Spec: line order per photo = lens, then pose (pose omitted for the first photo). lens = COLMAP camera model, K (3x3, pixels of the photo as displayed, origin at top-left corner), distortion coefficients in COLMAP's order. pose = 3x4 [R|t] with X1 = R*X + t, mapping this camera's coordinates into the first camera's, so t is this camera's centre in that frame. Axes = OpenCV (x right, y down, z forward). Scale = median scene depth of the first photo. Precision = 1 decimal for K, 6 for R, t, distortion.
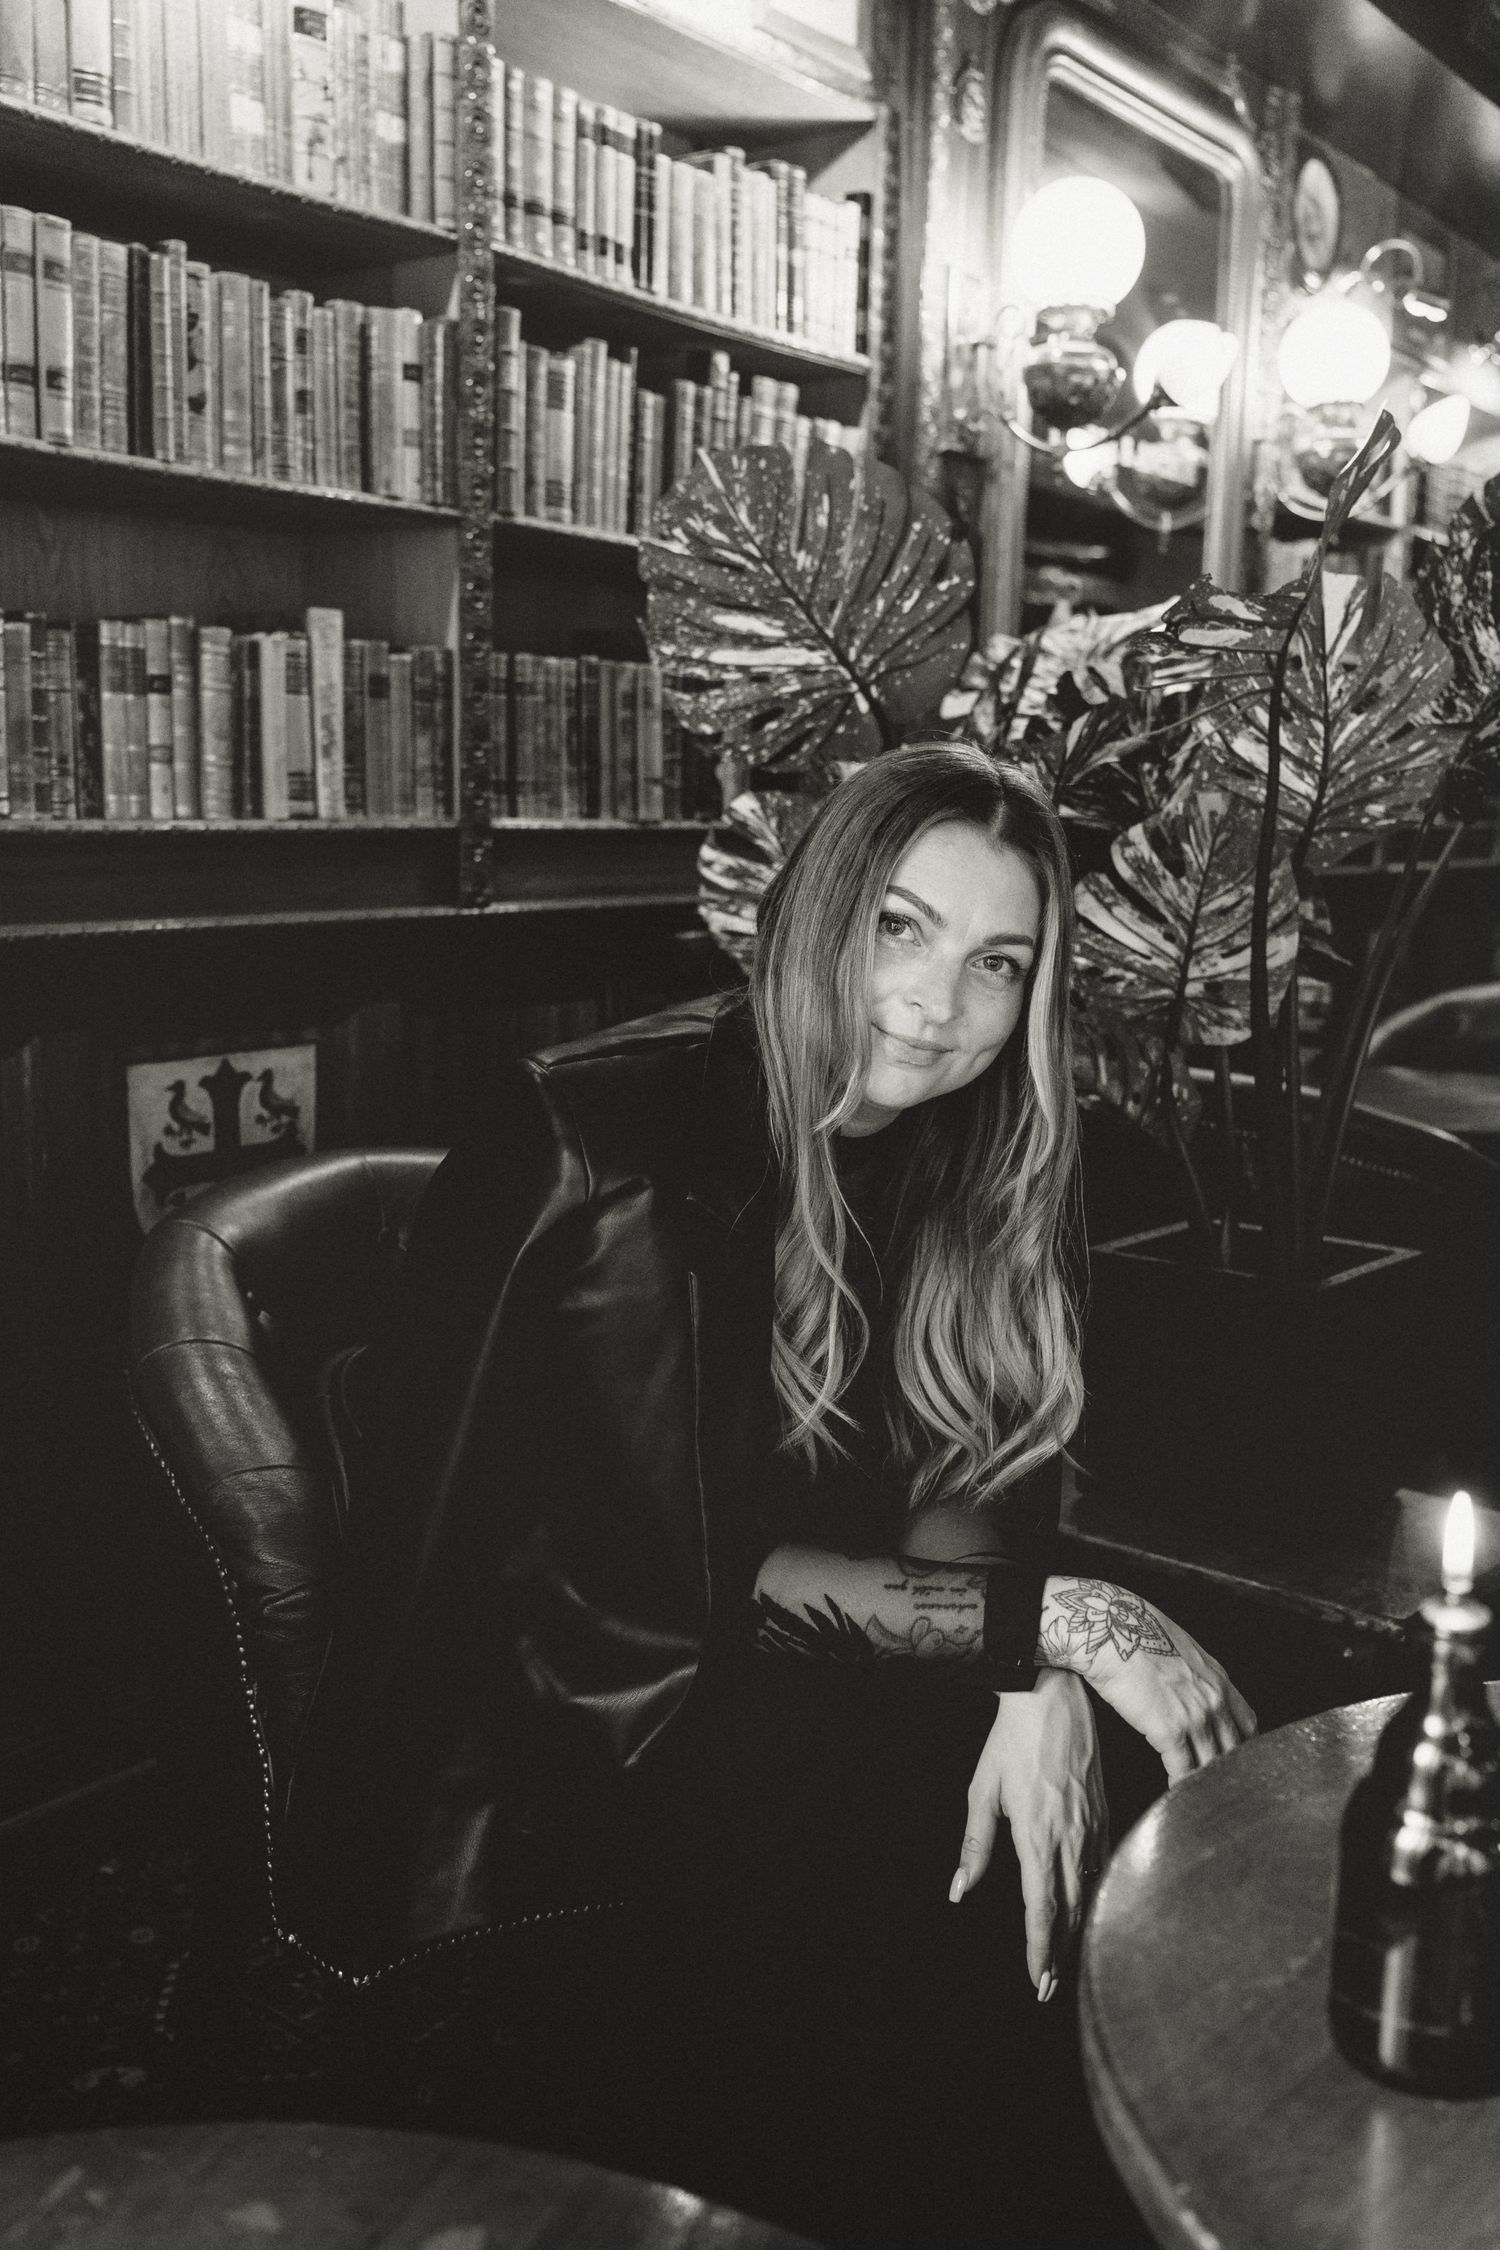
lens RADIAL K [[2125.3, 0, 757.9], [0, 2125.3, 1122.6], [0, 0, 1]] dist [-0.001594, 0.000000]
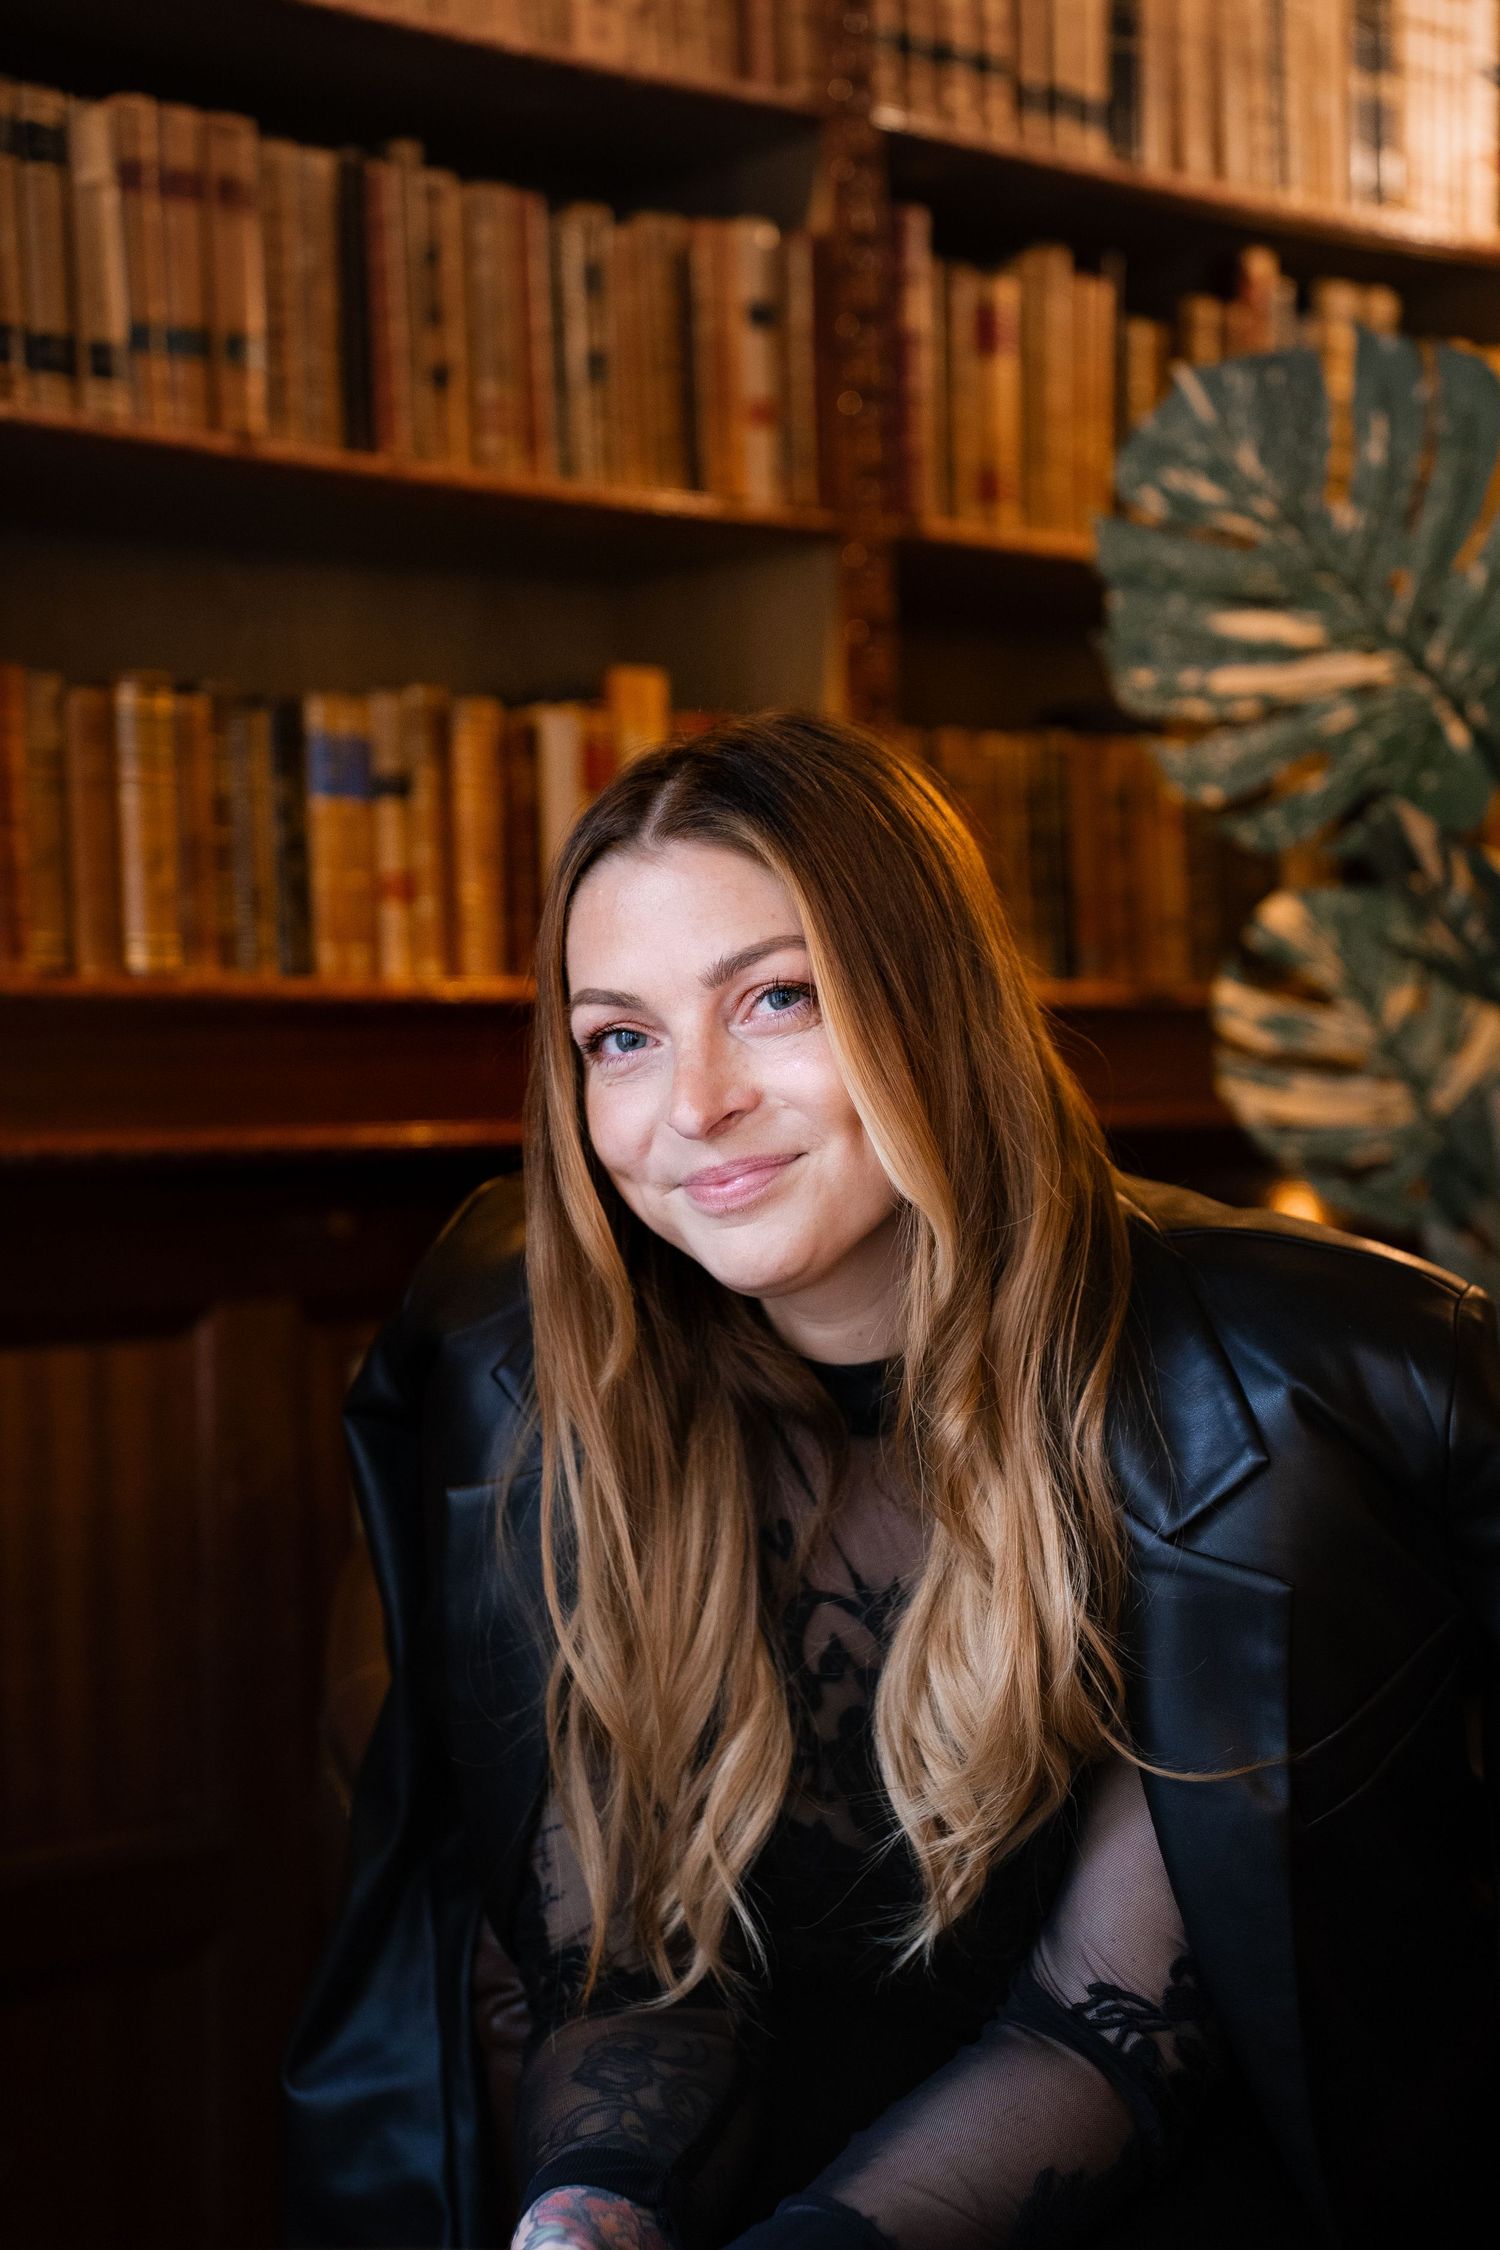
lens RADIAL K [[3938.1, 0, 748.5], [0, 3938.1, 1129.1], [0, 0, 1]] dist [0.421199, 0.000000]
pose [[0.978088, -0.056519, -0.200376, 0.074431], [0.021305, 0.984565, -0.173718, 0.120957], [0.207101, 0.165642, 0.964195, -0.173580]]
